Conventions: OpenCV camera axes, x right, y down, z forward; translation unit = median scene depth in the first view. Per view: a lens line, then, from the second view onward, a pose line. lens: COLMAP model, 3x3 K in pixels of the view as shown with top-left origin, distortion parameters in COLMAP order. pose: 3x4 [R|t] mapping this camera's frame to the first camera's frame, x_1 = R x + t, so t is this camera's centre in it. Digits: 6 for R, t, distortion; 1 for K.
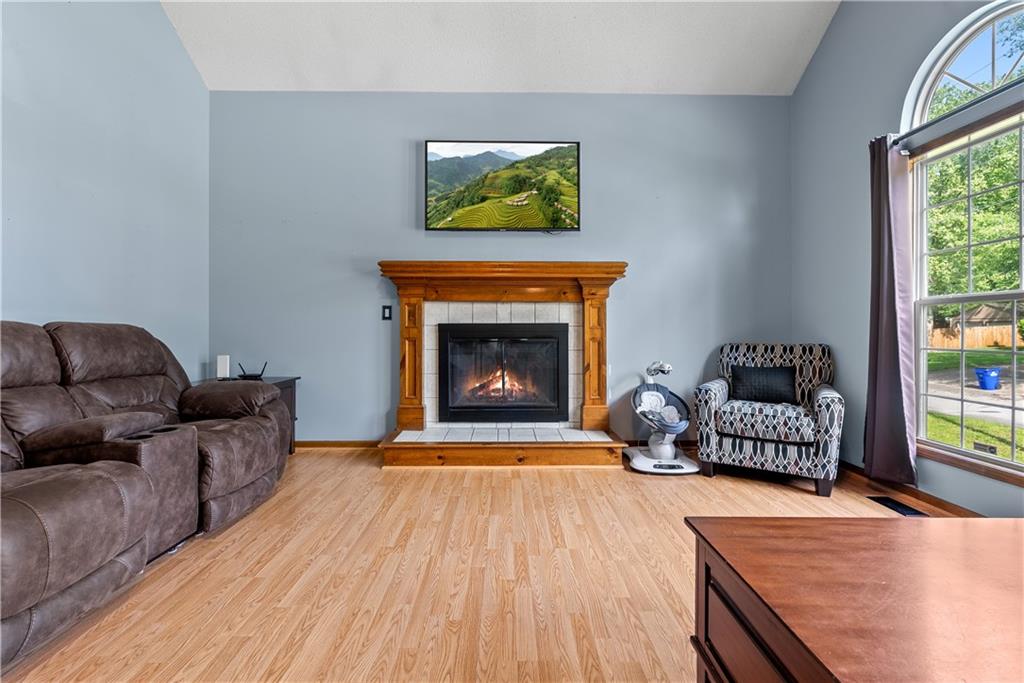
lens RADIAL K [[453.0, 0, 515.0], [0, 453.0, 338.3], [0, 0, 1]] dist [-0.011657, 0.001637]
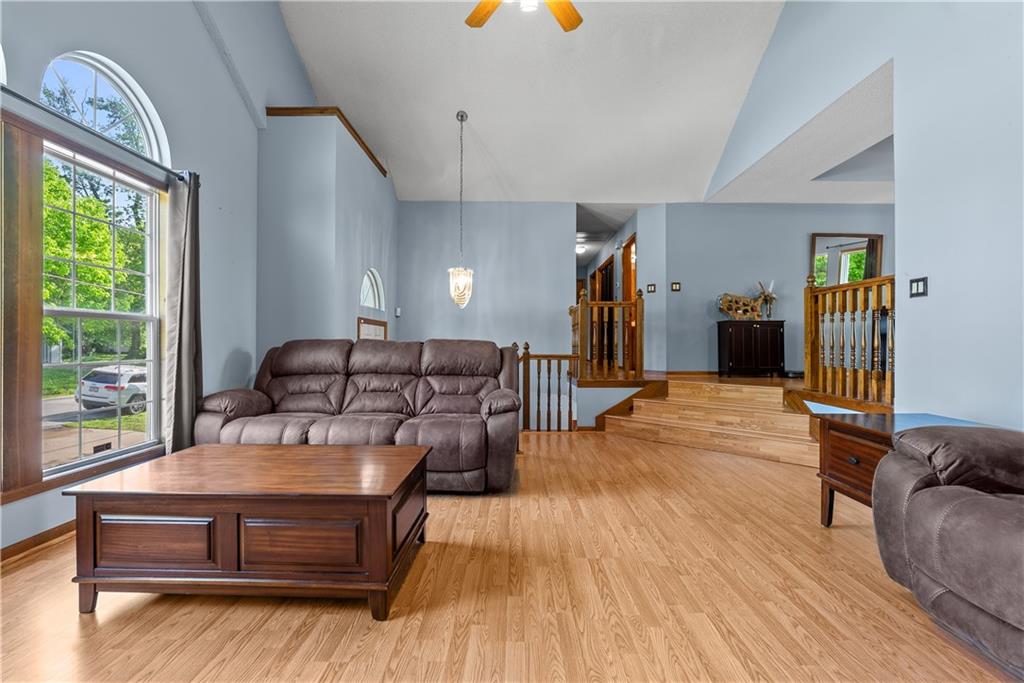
lens RADIAL K [[453.0, 0, 514.7], [0, 453.0, 340.2], [0, 0, 1]] dist [-0.011657, 0.001637]
pose [[-0.999616, -0.007703, 0.026600, 0.005635], [-0.007345, 0.999882, 0.013526, -0.043300], [-0.026701, 0.013326, -0.999555, 2.084148]]
